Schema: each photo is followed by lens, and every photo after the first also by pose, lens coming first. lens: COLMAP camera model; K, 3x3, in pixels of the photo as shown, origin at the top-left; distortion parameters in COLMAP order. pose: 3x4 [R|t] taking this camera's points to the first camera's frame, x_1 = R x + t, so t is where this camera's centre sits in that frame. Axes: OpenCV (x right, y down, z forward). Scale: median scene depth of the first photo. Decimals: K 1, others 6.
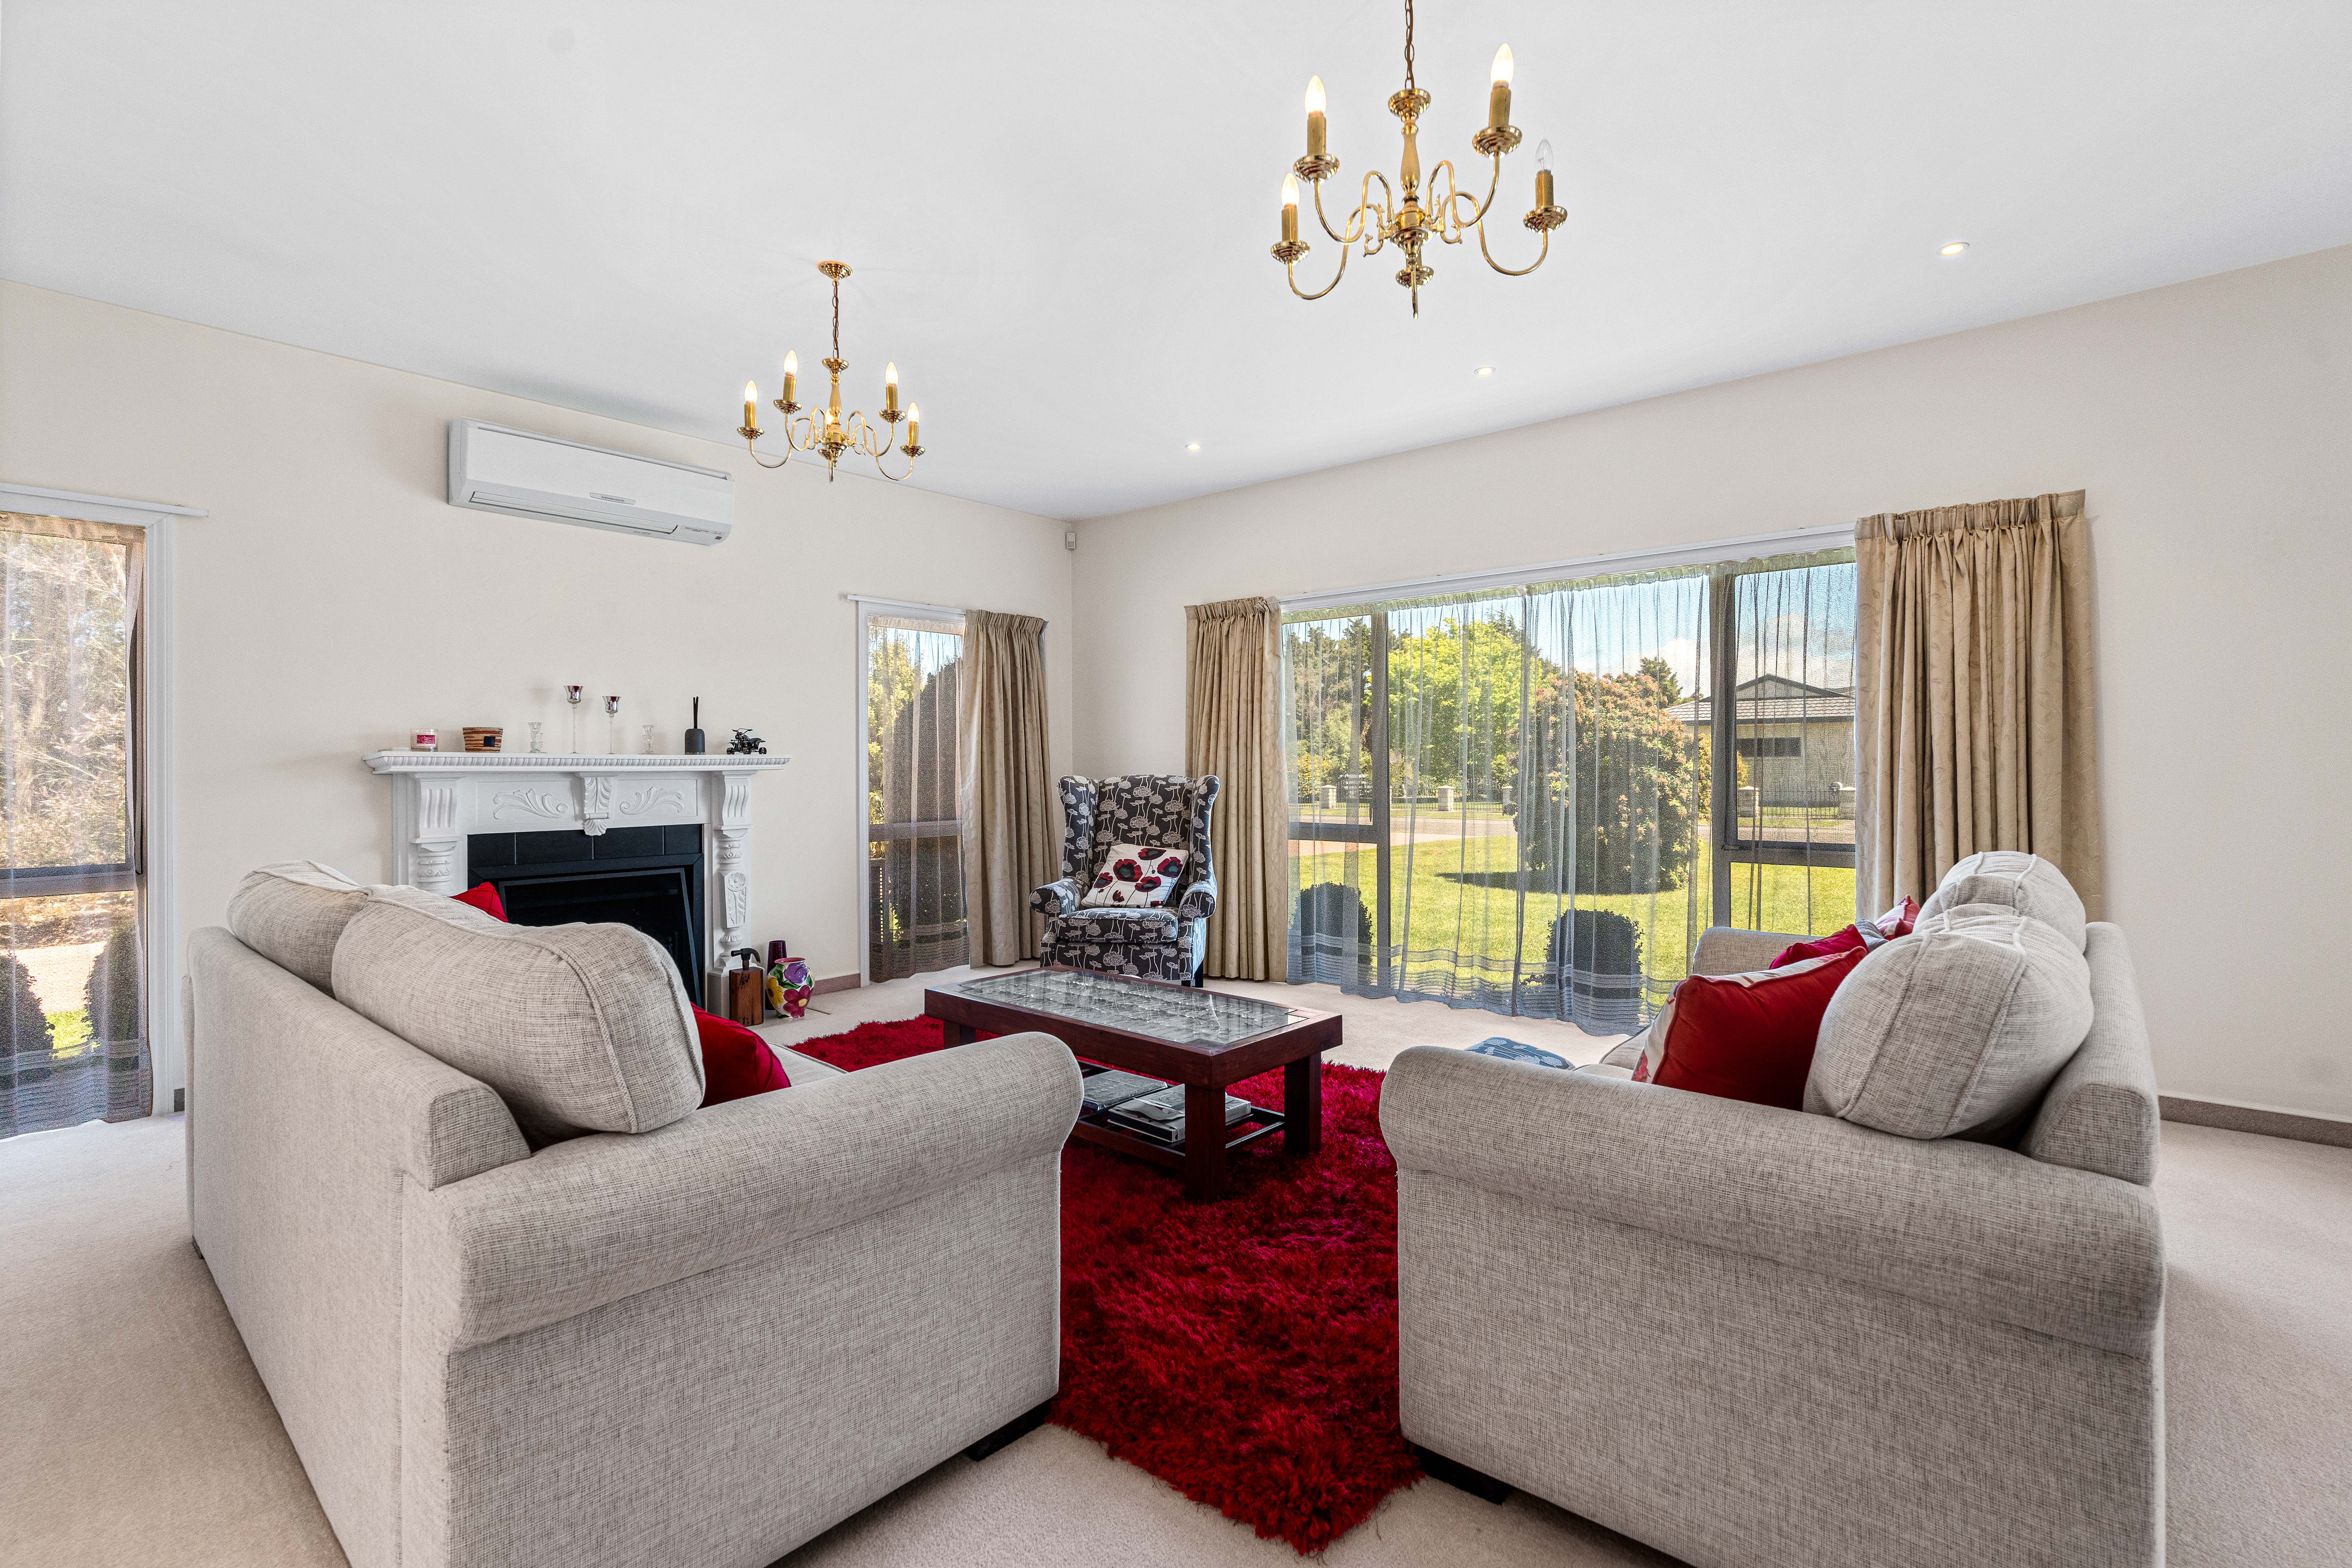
lens RADIAL K [[1008.9, 0, 1178.4], [0, 1008.9, 755.2], [0, 0, 1]] dist [-0.043864, 0.000066]
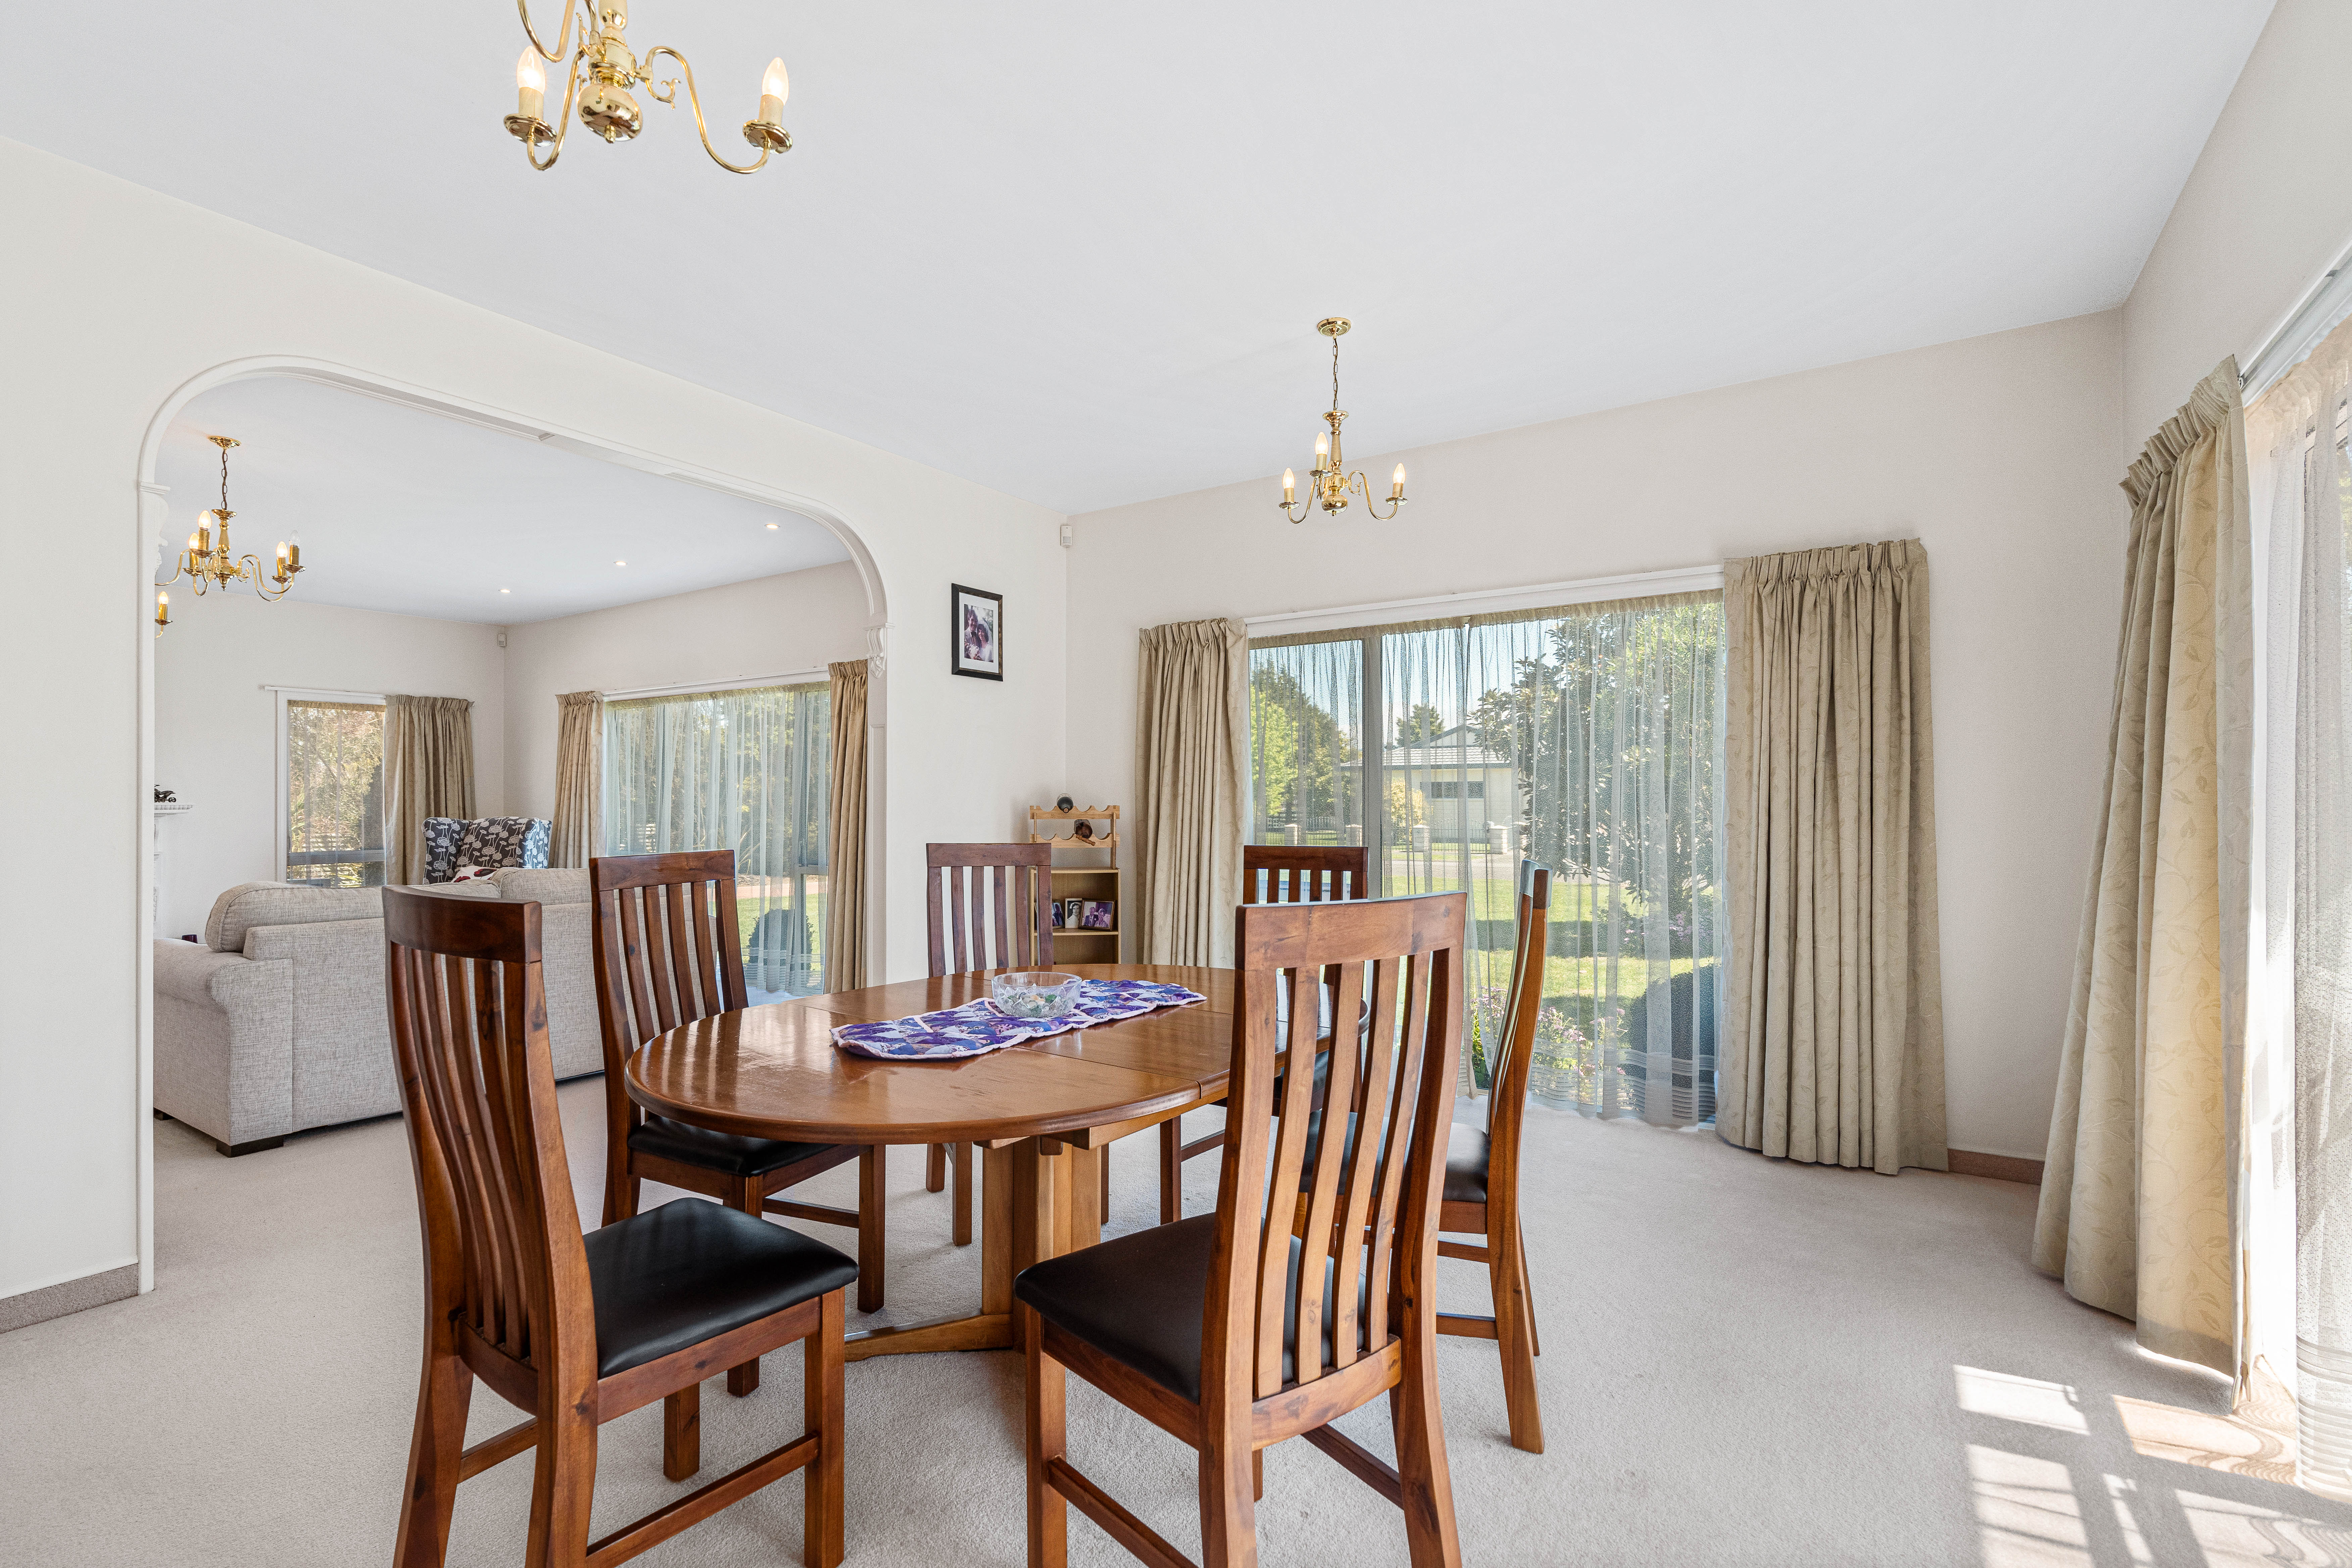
lens RADIAL K [[1055.9, 0, 1168.8], [0, 1055.9, 794.4], [0, 0, 1]] dist [0.000172, 0.000169]
pose [[0.995460, 0.005340, 0.095036, 0.753536], [-0.005762, 0.999975, 0.004161, -0.023603], [-0.095011, -0.004690, 0.995465, -0.553459]]
